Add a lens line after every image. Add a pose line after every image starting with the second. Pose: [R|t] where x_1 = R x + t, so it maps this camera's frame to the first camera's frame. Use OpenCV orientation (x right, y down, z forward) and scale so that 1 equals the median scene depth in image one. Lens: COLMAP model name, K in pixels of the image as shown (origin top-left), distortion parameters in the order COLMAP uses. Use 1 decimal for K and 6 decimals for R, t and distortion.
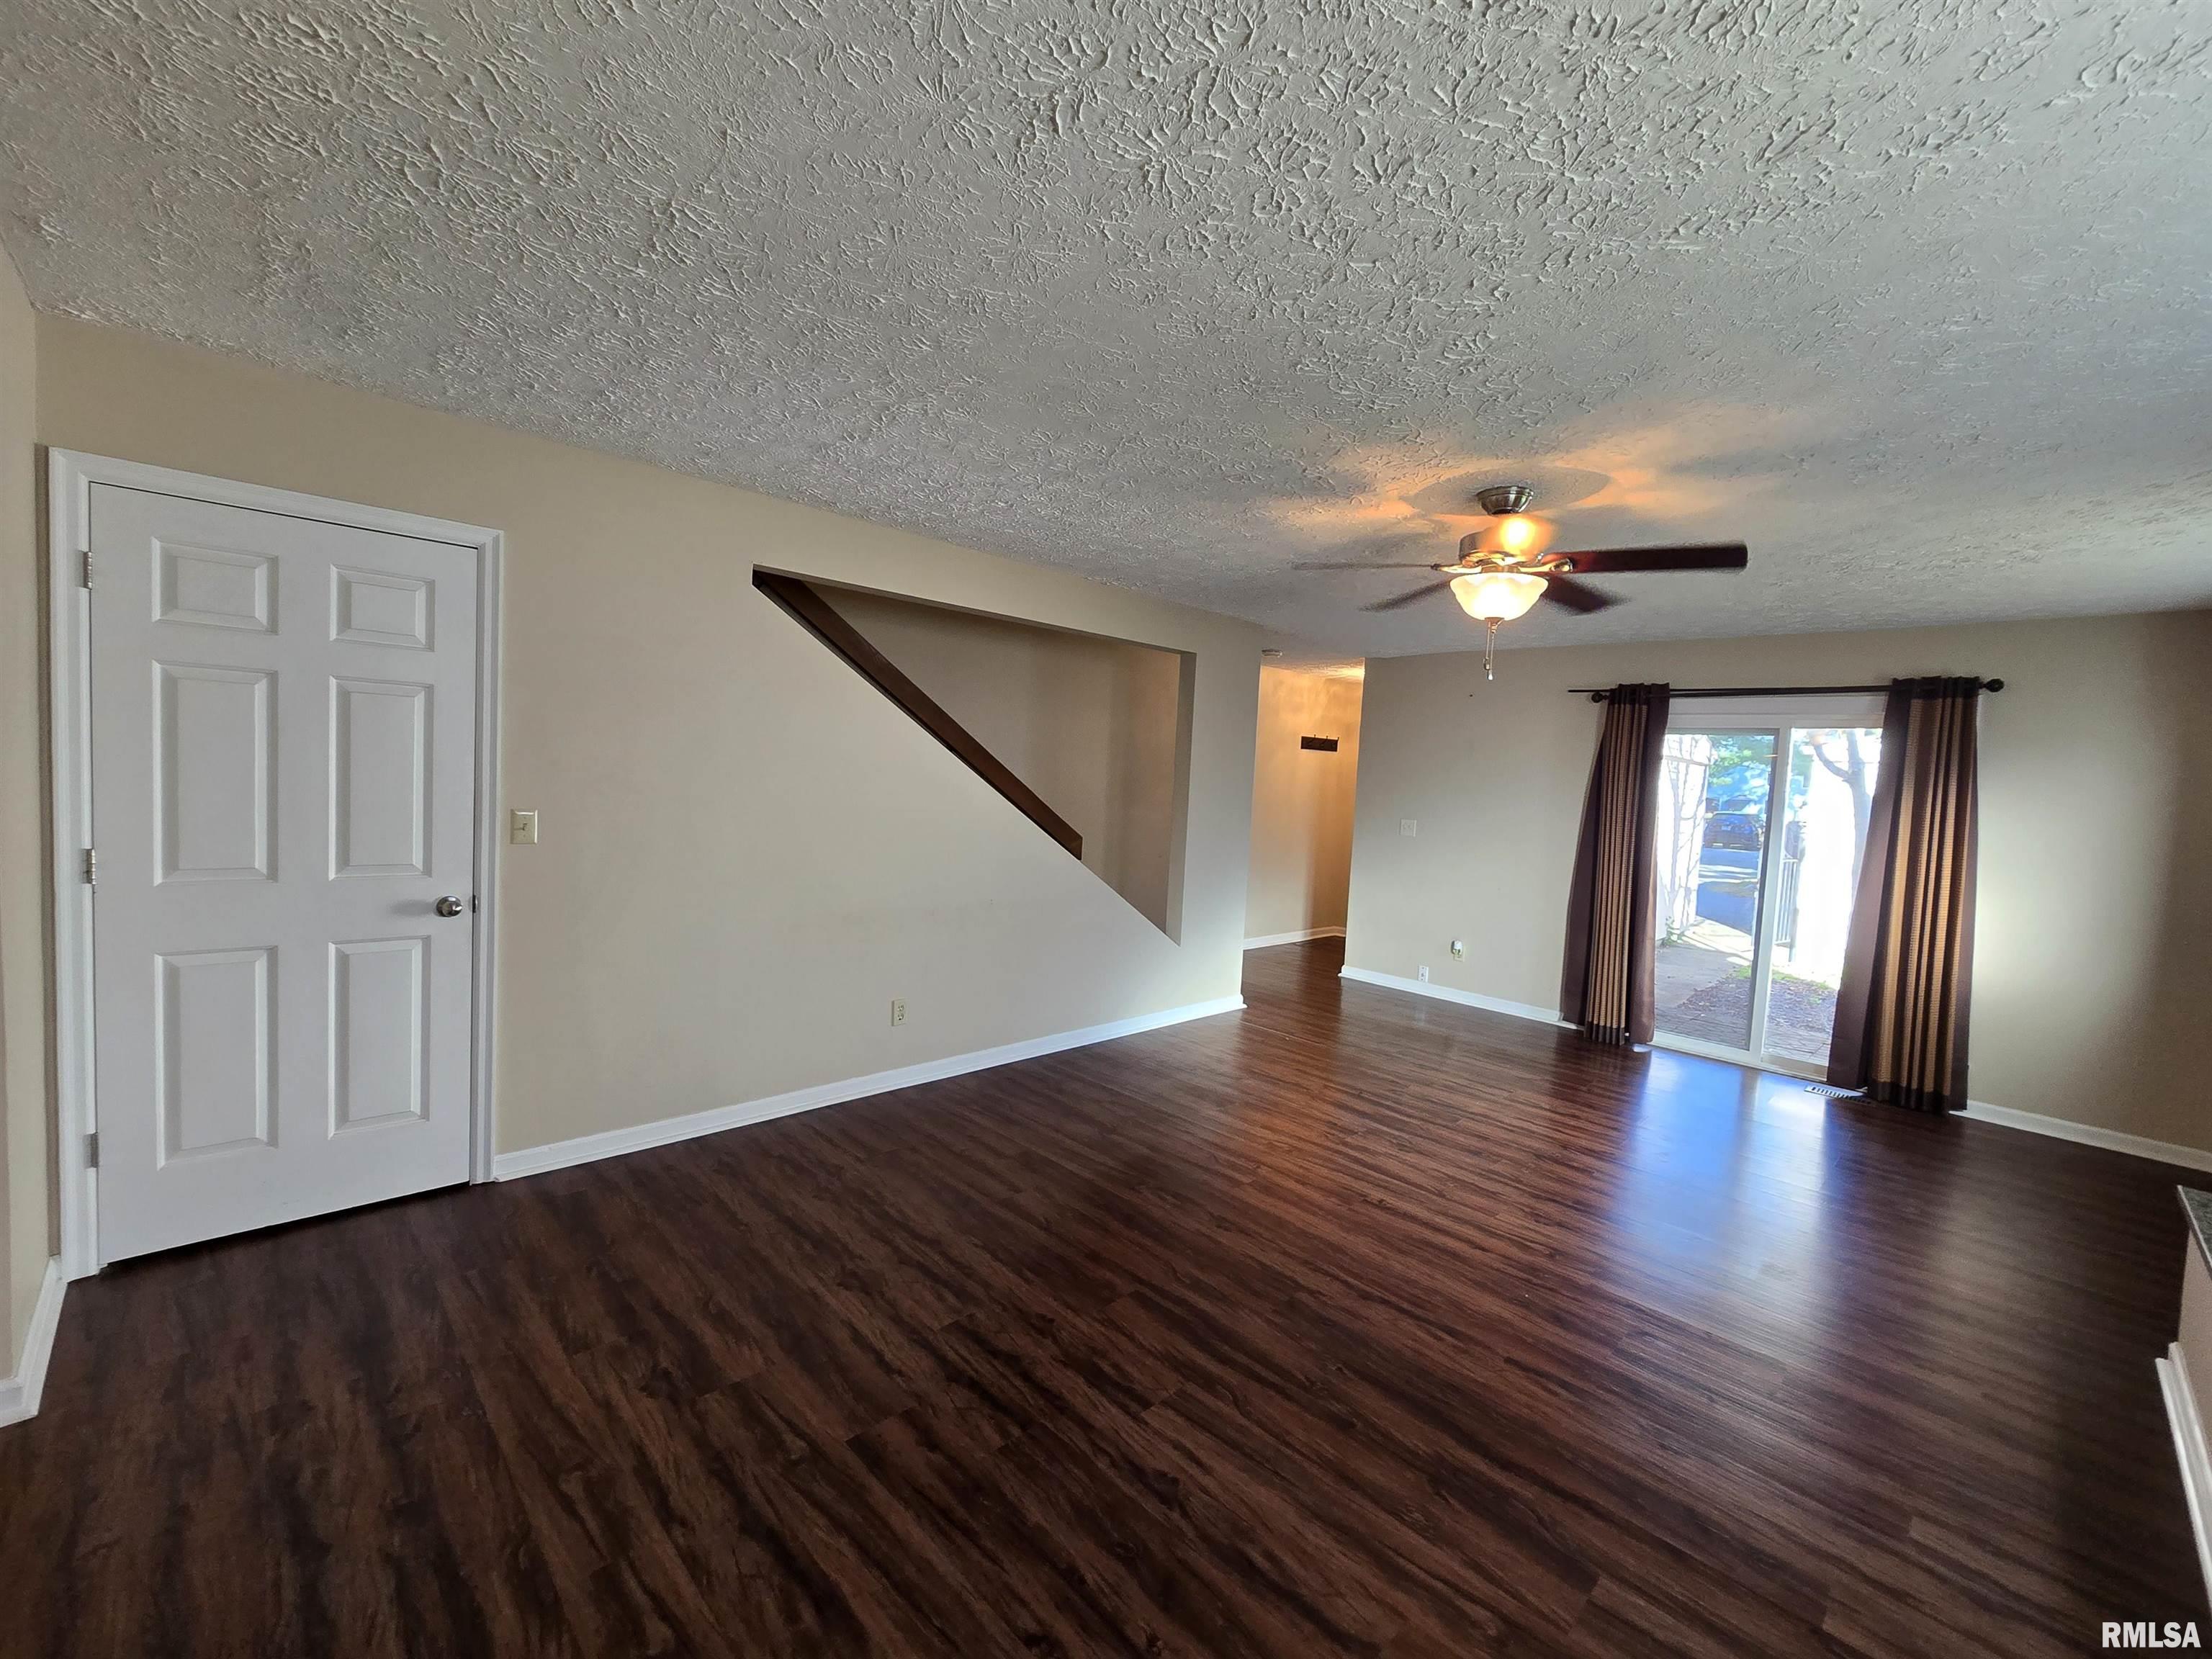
lens RADIAL K [[905.4, 0, 1126.9], [0, 905.4, 844.2], [0, 0, 1]] dist [-0.004665, 0.000899]
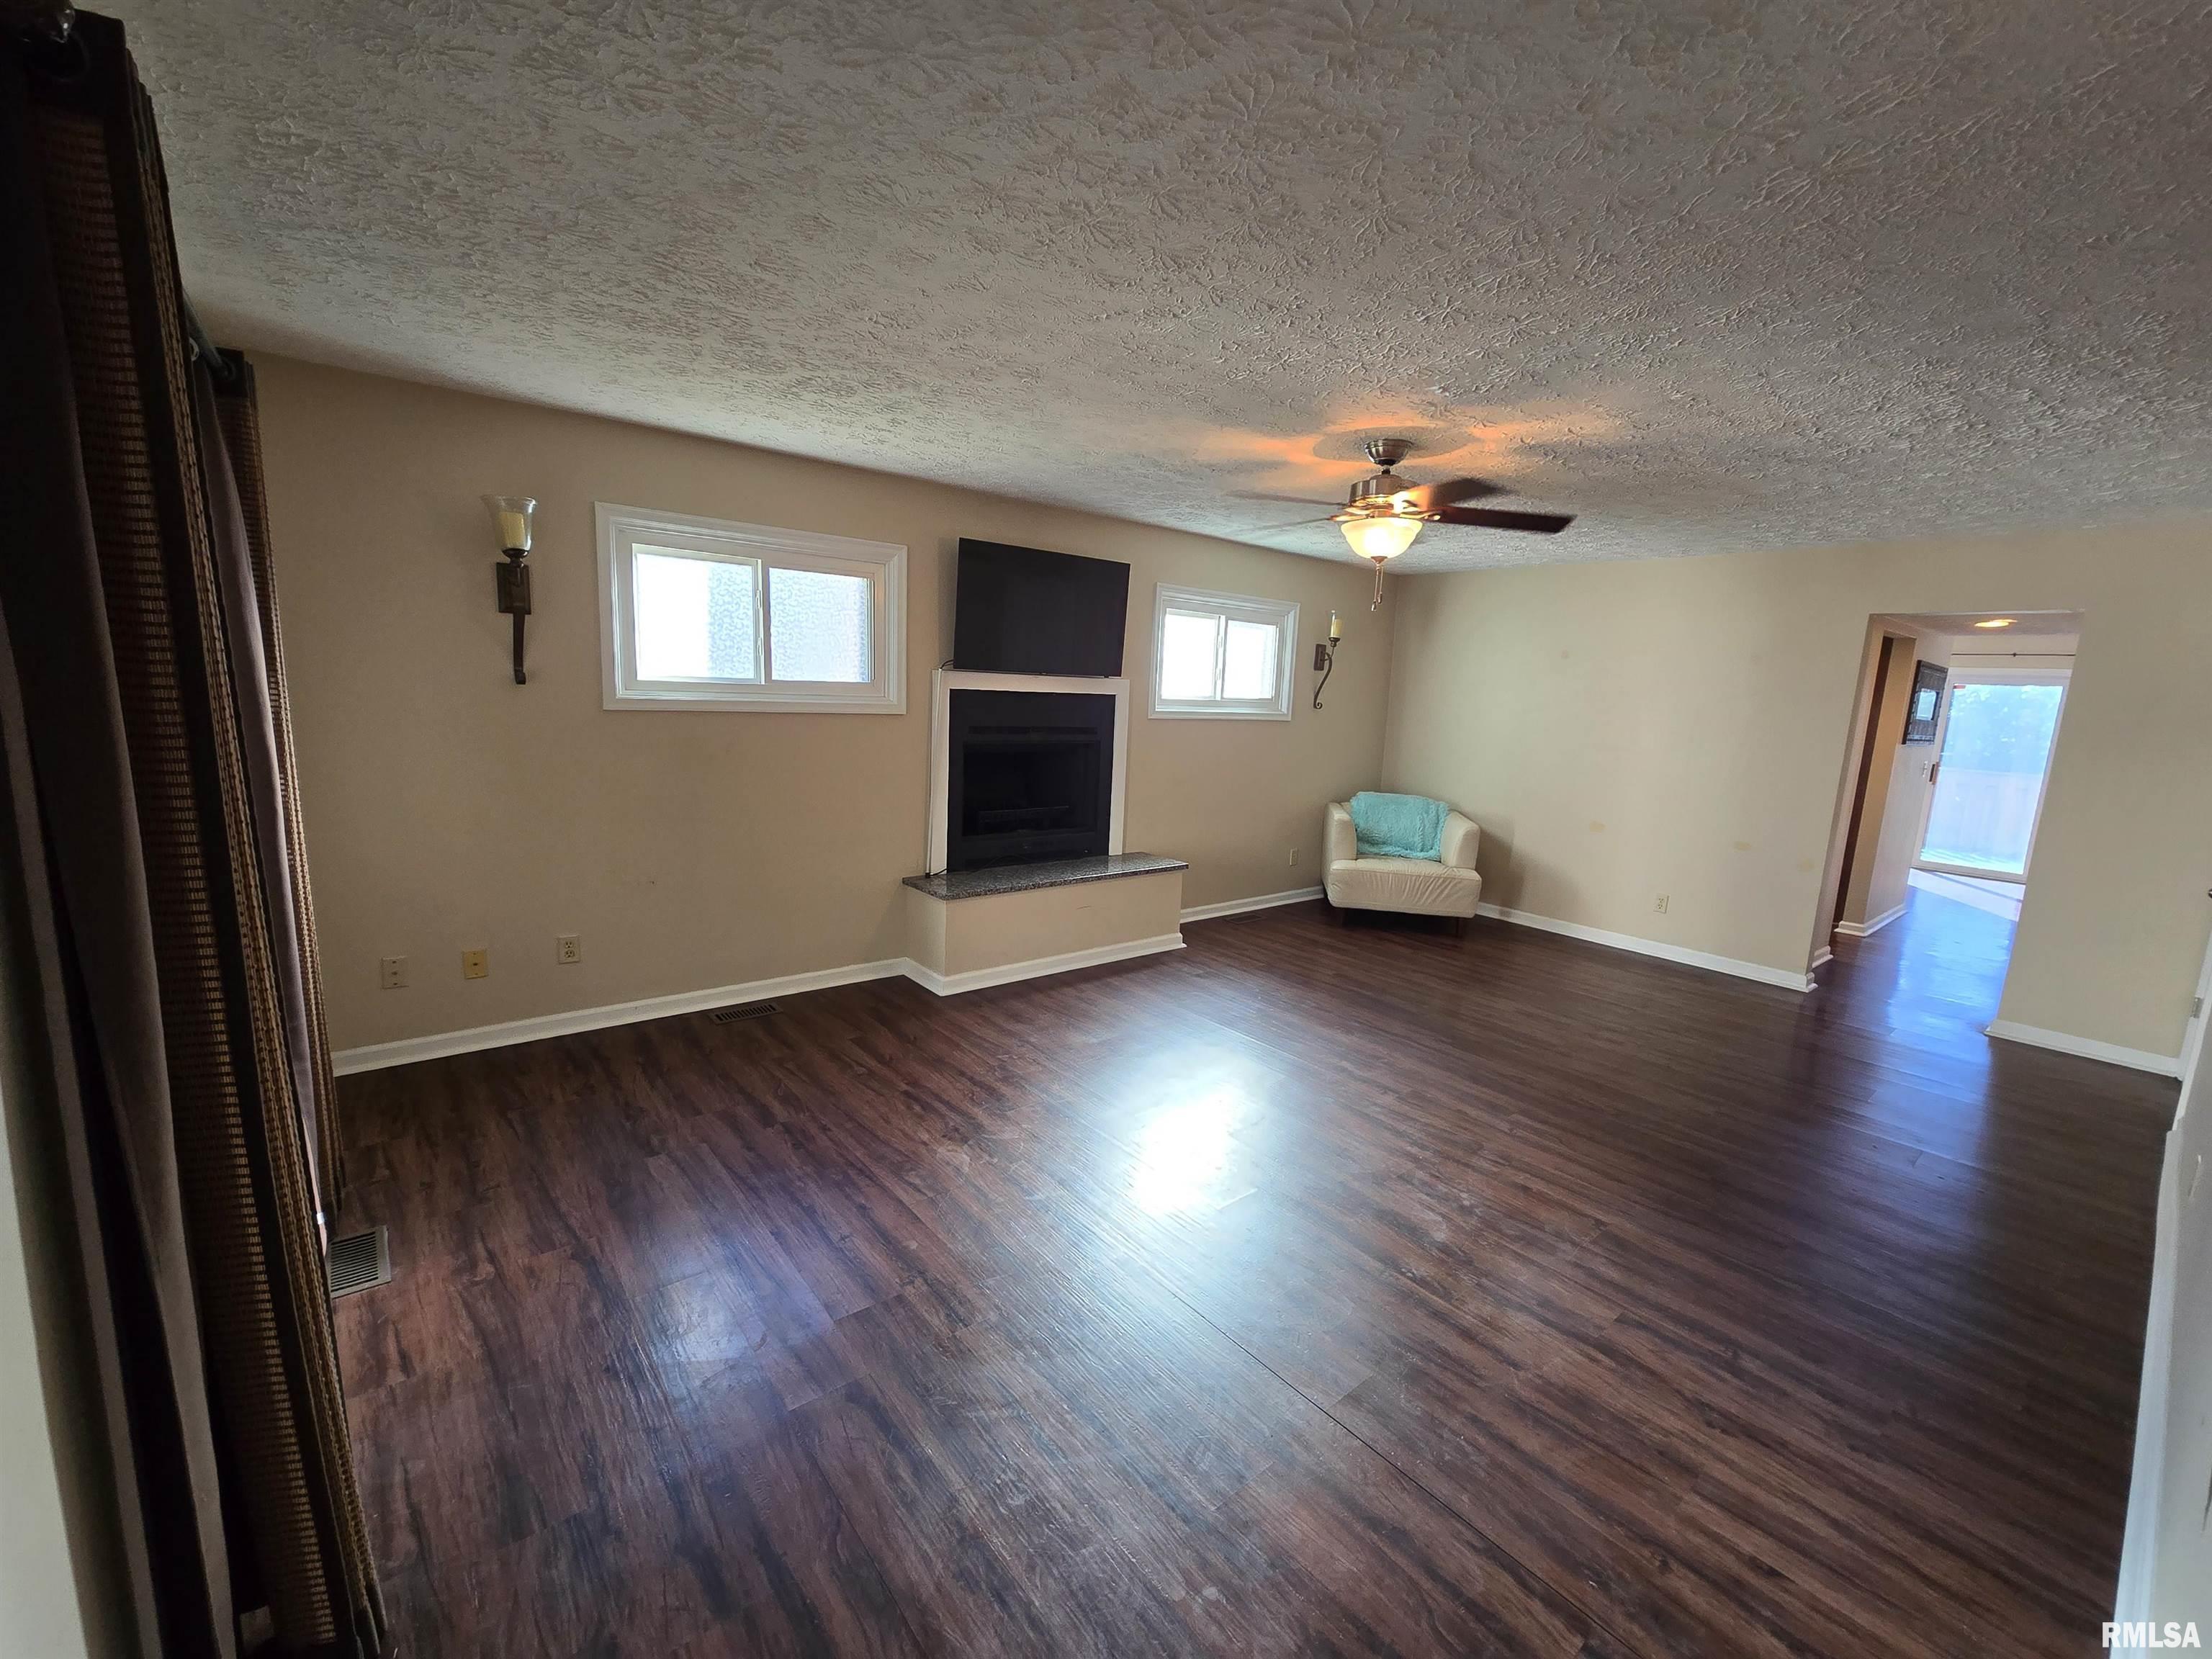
lens RADIAL K [[905.4, 0, 1110.2], [0, 905.4, 826.7], [0, 0, 1]] dist [-0.004665, 0.000899]
pose [[-0.989012, -0.117459, 0.089767, 0.476303], [-0.093398, 0.967139, 0.236471, -0.124725], [-0.114593, 0.225489, -0.967483, 1.753020]]
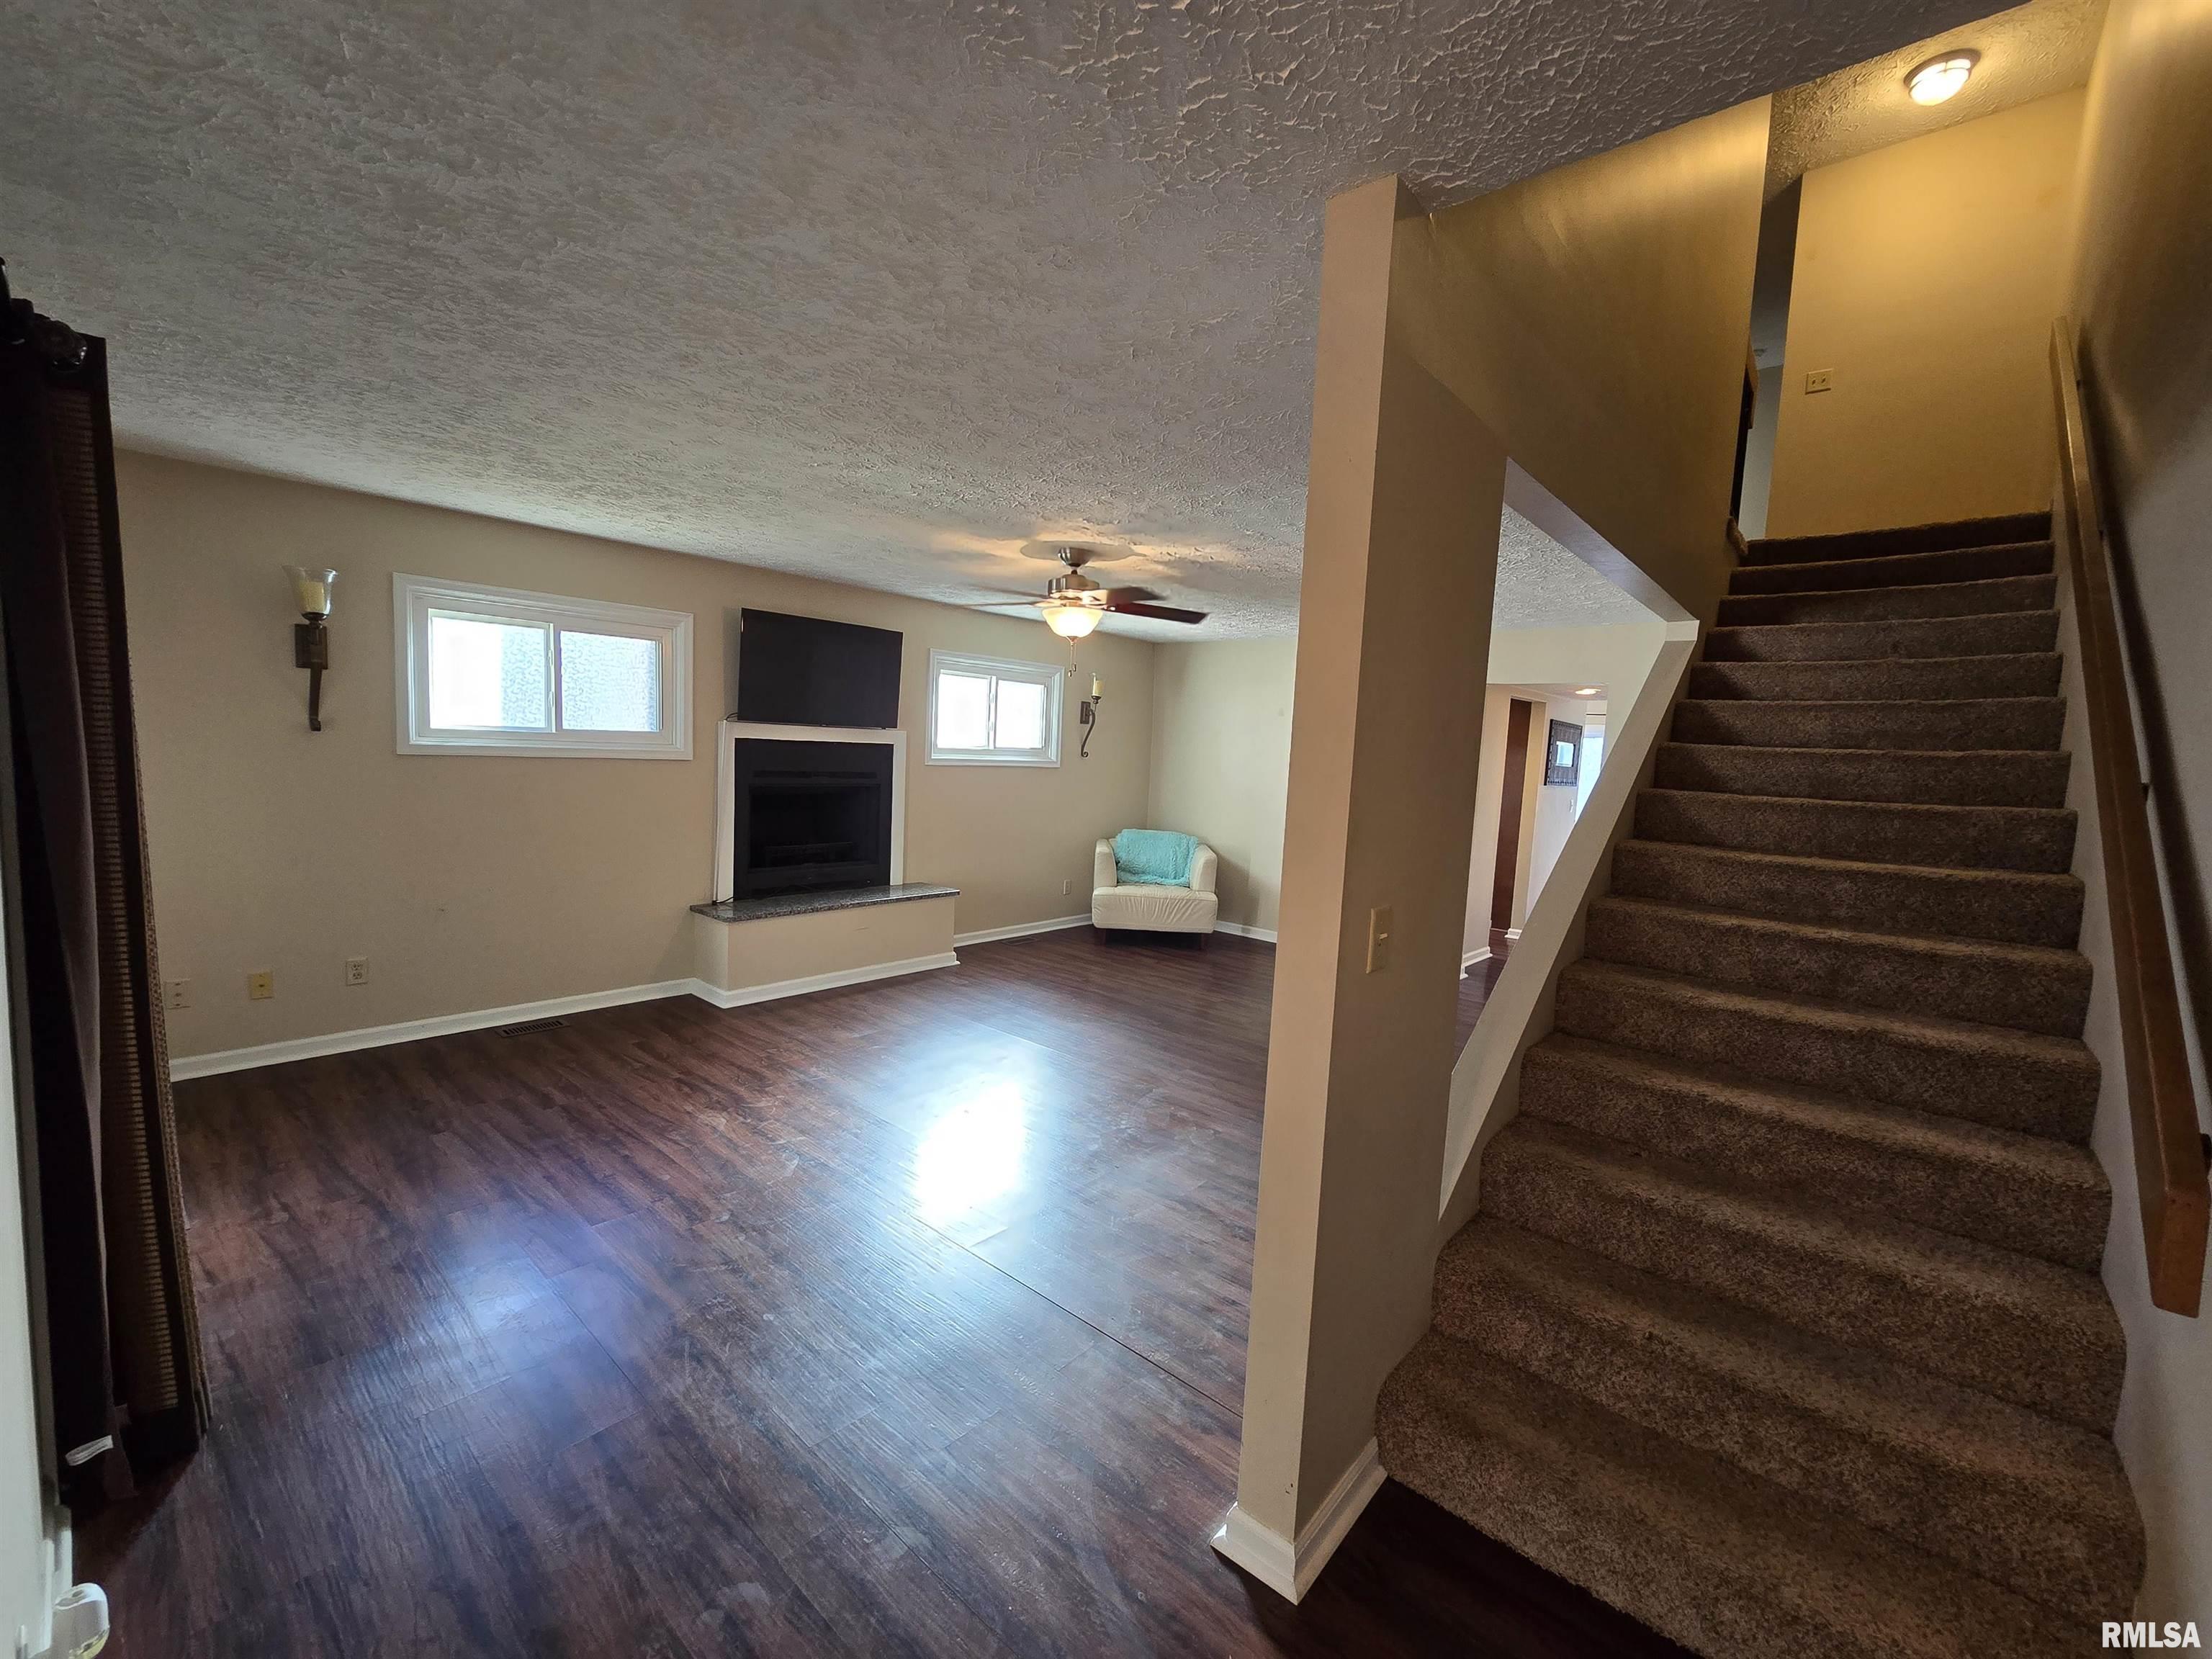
lens RADIAL K [[905.4, 0, 1109.4], [0, 905.4, 826.4], [0, 0, 1]] dist [-0.004665, 0.000899]
pose [[-0.992644, -0.100229, -0.067918, 0.328988], [-0.110136, 0.980506, 0.162719, -0.151963], [0.050285, 0.169002, -0.984332, 1.977349]]
